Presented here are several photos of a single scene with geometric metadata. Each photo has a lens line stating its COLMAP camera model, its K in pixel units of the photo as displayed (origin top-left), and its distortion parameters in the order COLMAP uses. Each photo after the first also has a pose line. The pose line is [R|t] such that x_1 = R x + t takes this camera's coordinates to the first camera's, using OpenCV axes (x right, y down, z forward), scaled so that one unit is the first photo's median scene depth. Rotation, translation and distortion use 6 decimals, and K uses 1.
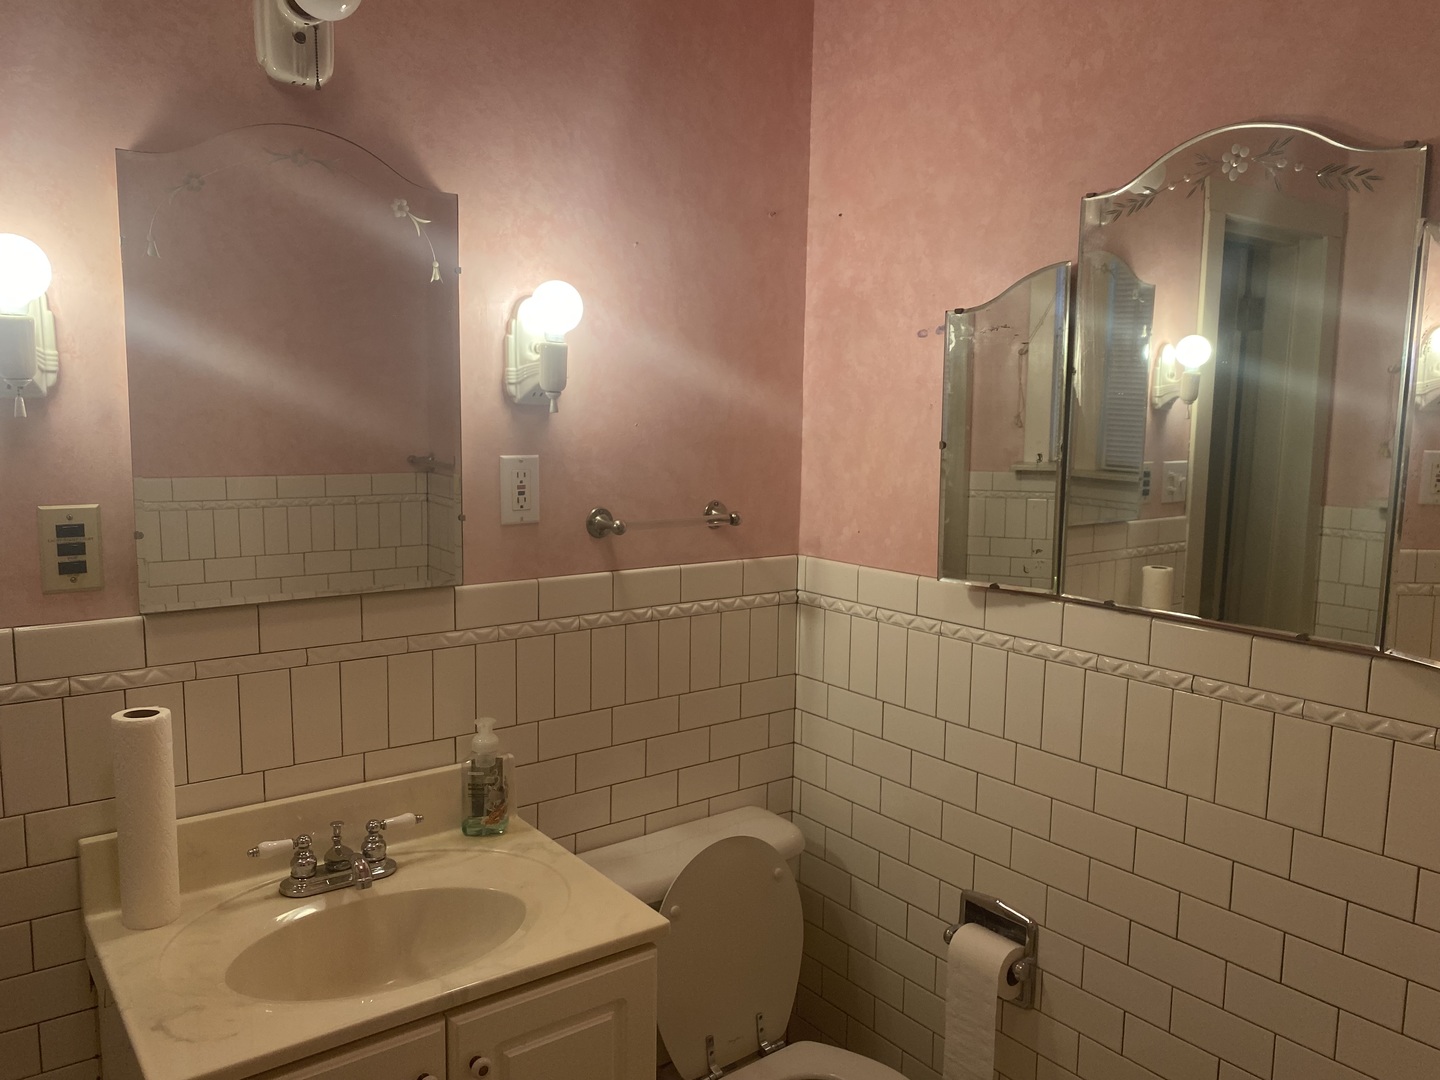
lens RADIAL K [[1085.0, 0, 719.9], [0, 1085.0, 540.0], [0, 0, 1]] dist [-0.026028, -0.007228]
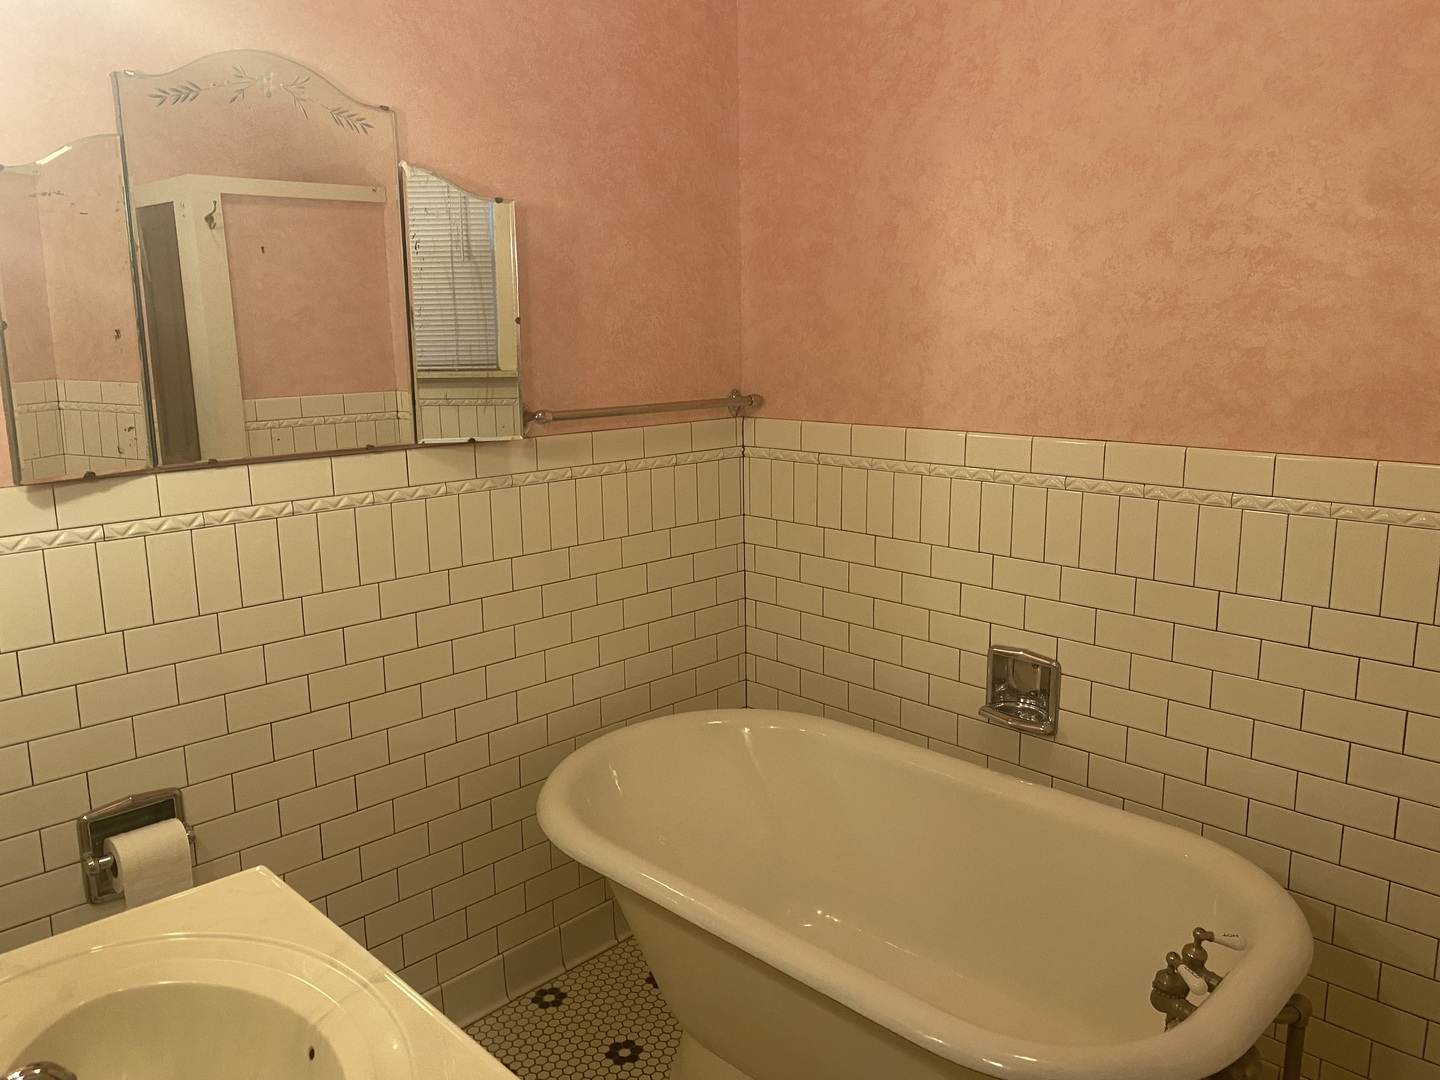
lens RADIAL K [[1085.0, 0, 719.7], [0, 1085.0, 536.5], [0, 0, 1]] dist [-0.026028, -0.007228]
pose [[-0.136849, -0.199155, 0.970366, -0.766626], [0.133150, 0.966994, 0.217241, -0.036850], [-0.981602, 0.158934, -0.105815, 0.587452]]
